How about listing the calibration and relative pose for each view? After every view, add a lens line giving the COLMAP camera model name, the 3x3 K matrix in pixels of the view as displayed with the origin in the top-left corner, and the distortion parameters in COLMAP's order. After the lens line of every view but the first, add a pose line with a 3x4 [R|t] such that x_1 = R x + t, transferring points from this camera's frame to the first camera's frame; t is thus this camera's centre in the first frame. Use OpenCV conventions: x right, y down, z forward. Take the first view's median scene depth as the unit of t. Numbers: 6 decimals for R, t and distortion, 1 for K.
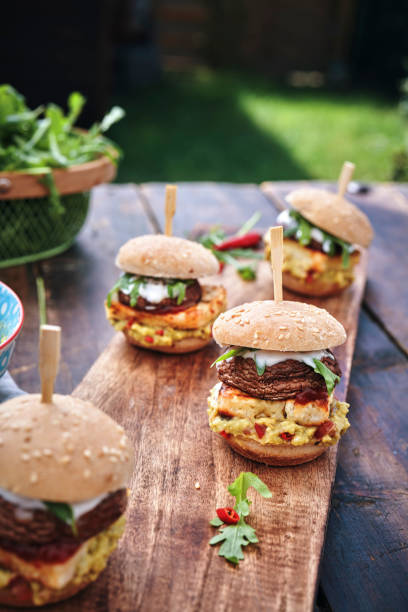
lens RADIAL K [[860.9, 0, 204.0], [0, 860.9, 306.0], [0, 0, 1]] dist [0.007420, 0.057814]
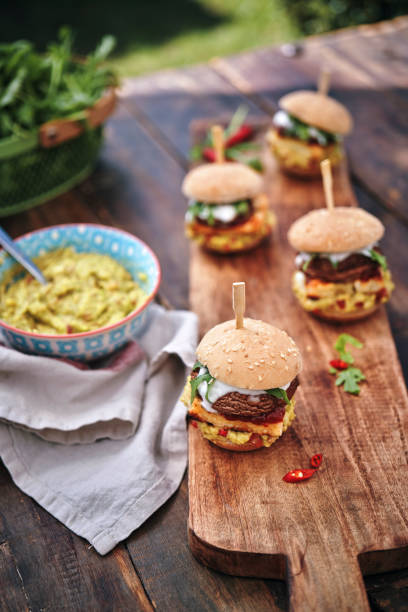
lens RADIAL K [[860.9, 0, 204.0], [0, 860.9, 306.0], [0, 0, 1]] dist [0.007420, 0.057814]
pose [[0.969064, -0.214288, 0.122453, -0.392415], [0.179181, 0.952037, 0.248030, -0.298545], [-0.169730, -0.218416, 0.960982, -0.444706]]
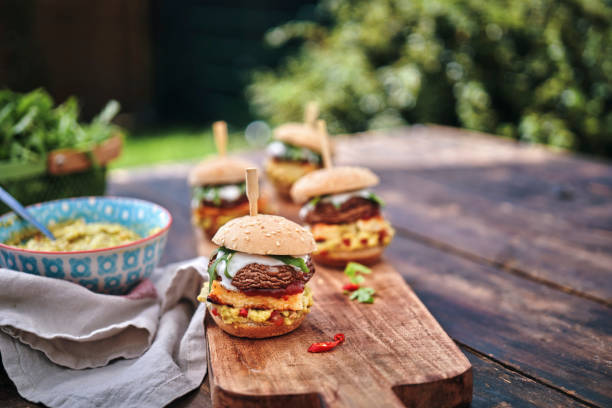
lens RADIAL K [[860.9, 0, 306.0], [0, 860.9, 204.0], [0, 0, 1]] dist [0.007420, 0.057814]
pose [[0.926380, -0.173656, 0.334160, -0.578208], [0.227580, 0.965129, -0.129355, 0.294992], [-0.300044, 0.195880, 0.933598, -0.508086]]
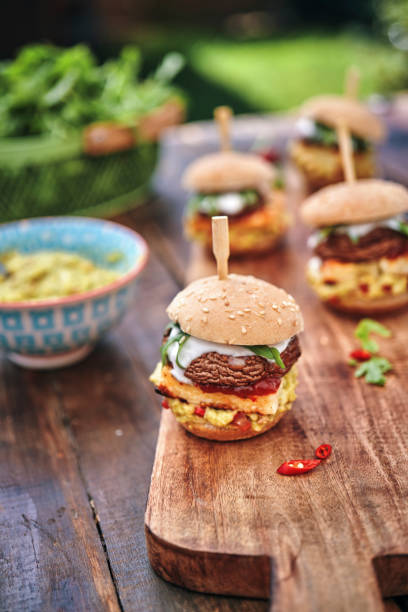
lens RADIAL K [[876.4, 0, 204.0], [0, 876.4, 306.0], [0, 0, 1]] dist [0.031299, 0.040218]
pose [[0.978753, -0.187667, 0.082610, -0.293701], [0.184099, 0.981688, 0.048950, 0.075494], [-0.090284, -0.032702, 0.995379, -0.231957]]
